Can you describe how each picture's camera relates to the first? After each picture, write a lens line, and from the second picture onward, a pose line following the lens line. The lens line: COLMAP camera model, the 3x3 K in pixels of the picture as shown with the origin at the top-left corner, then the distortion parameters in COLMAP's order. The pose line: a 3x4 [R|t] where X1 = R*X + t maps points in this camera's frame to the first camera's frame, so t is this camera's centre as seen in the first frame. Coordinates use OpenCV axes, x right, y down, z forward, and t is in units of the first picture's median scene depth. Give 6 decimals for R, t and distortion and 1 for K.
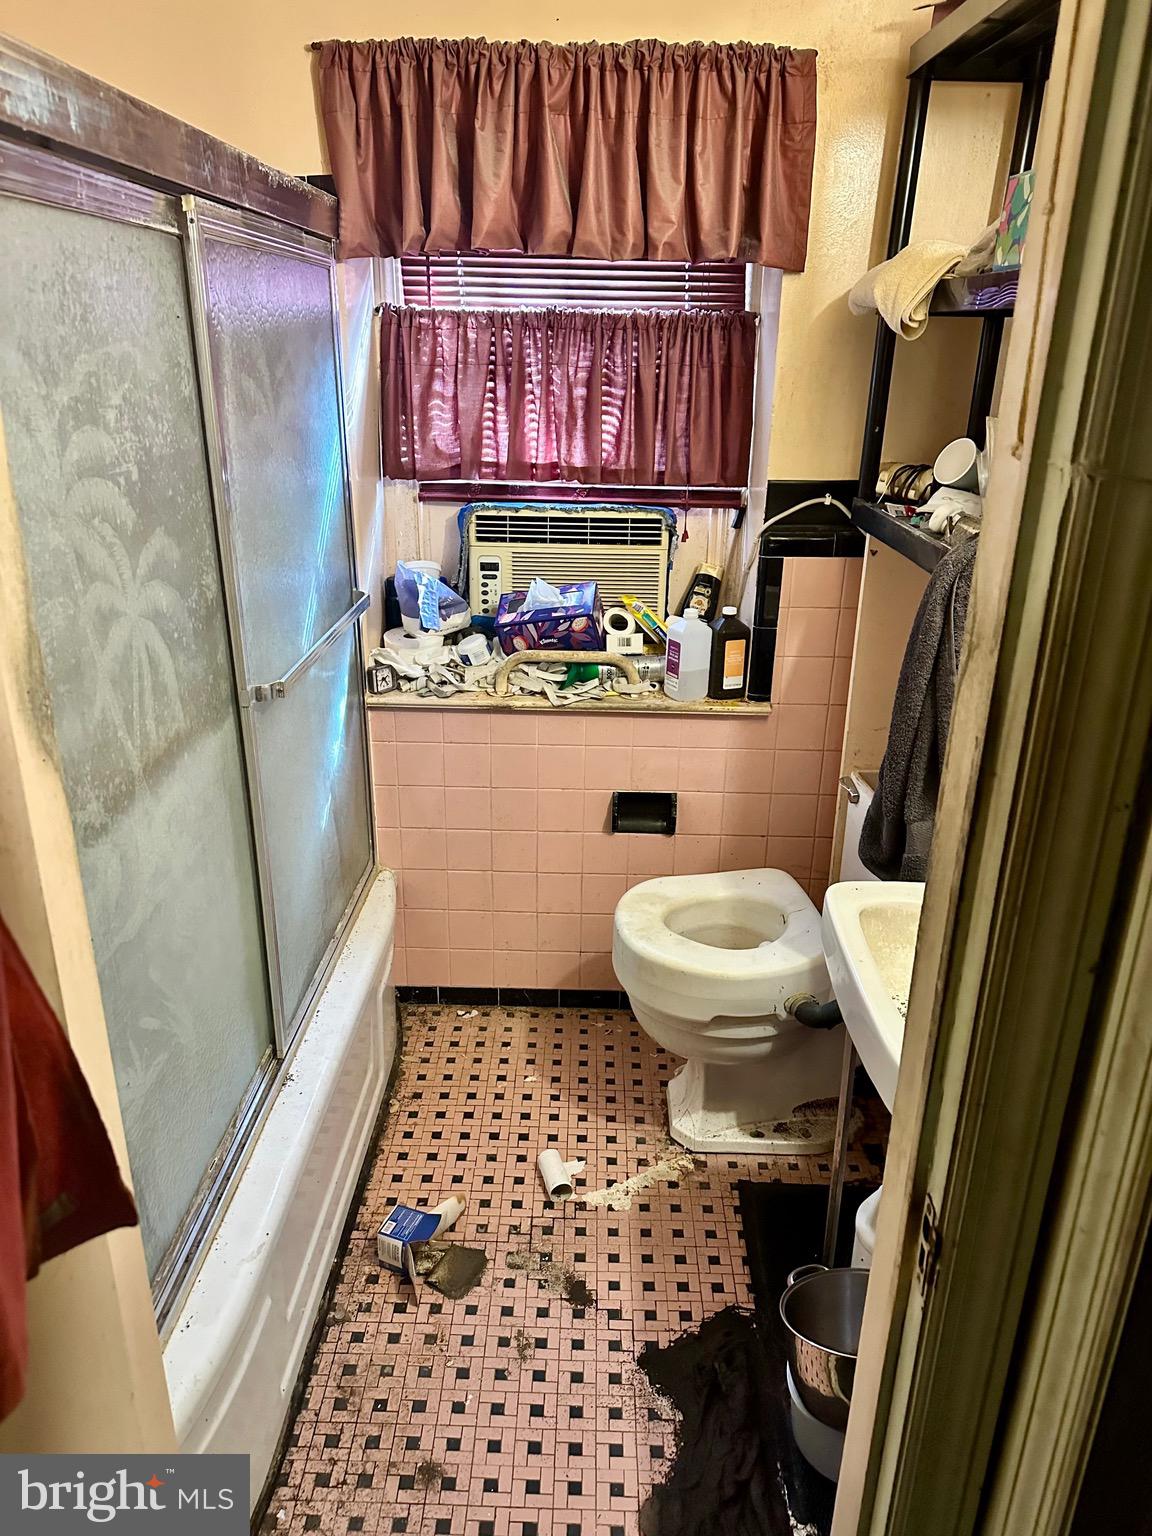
lens RADIAL K [[1075.9, 0, 574.7], [0, 1075.9, 797.4], [0, 0, 1]] dist [0.157159, -0.226516]
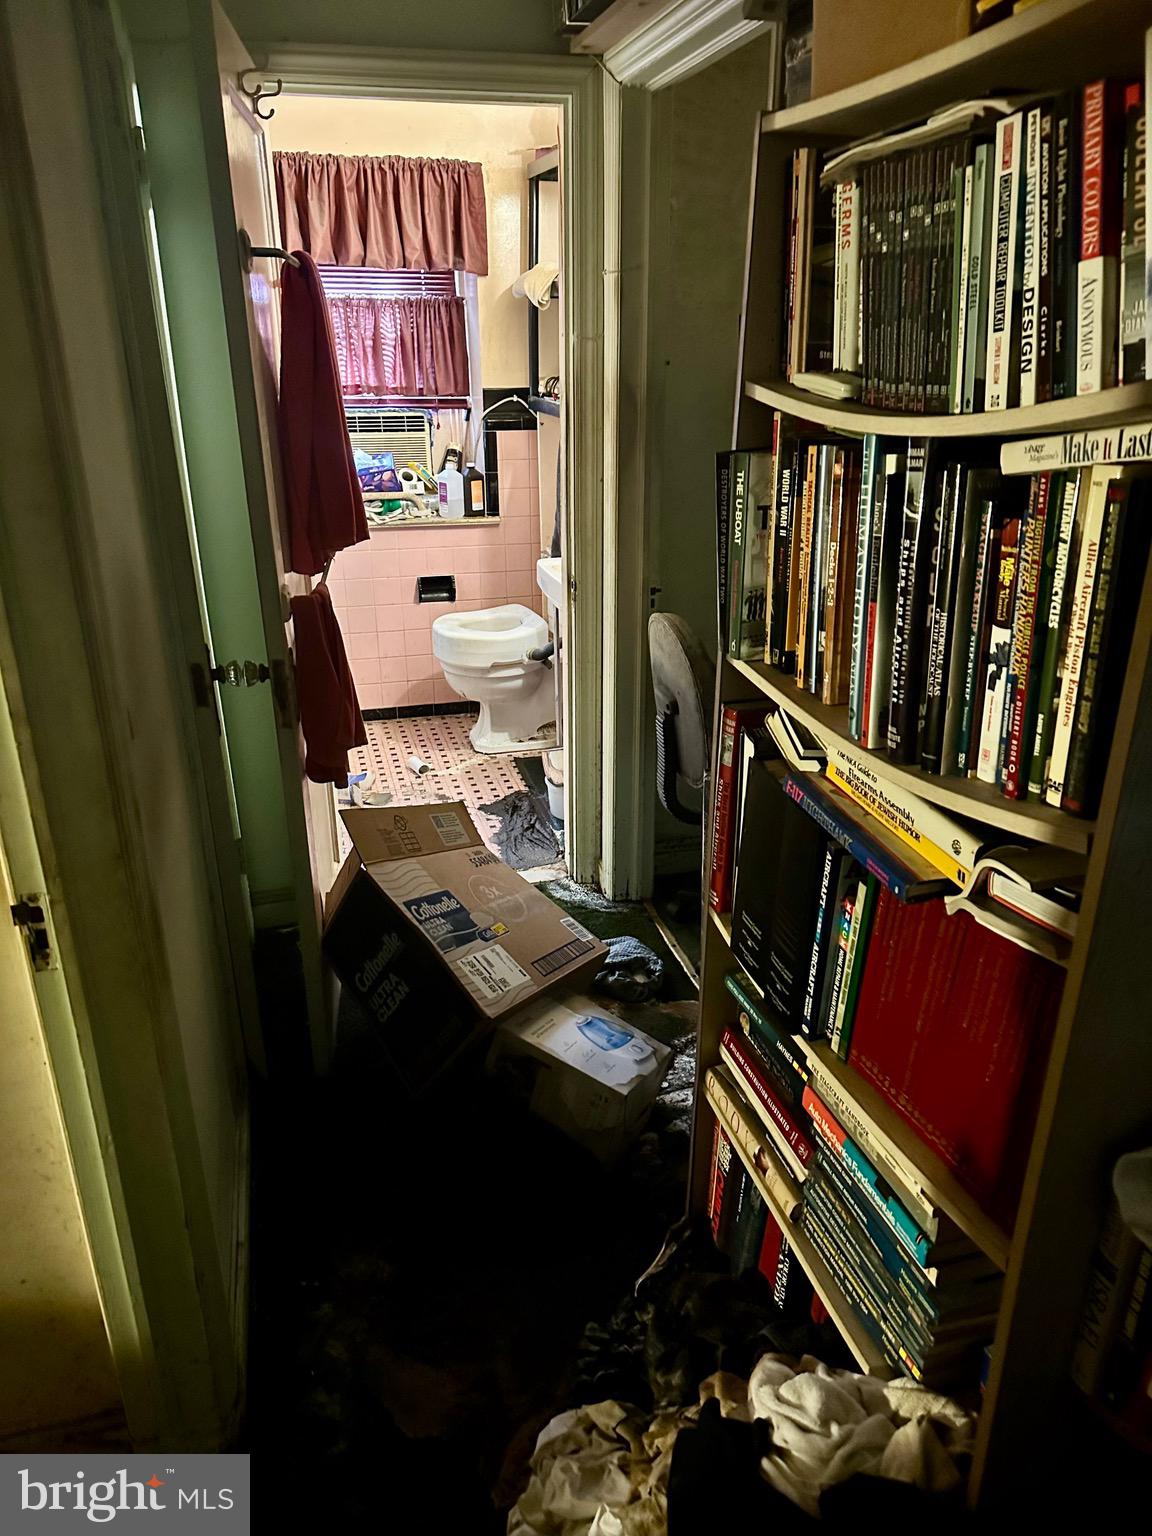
lens RADIAL K [[1075.9, 0, 574.7], [0, 1075.9, 797.4], [0, 0, 1]] dist [0.157159, -0.226516]
pose [[0.961620, -0.122730, 0.245408, -0.203716], [0.121091, 0.992402, 0.021815, 0.359188], [-0.246221, 0.008739, 0.969174, -0.793826]]
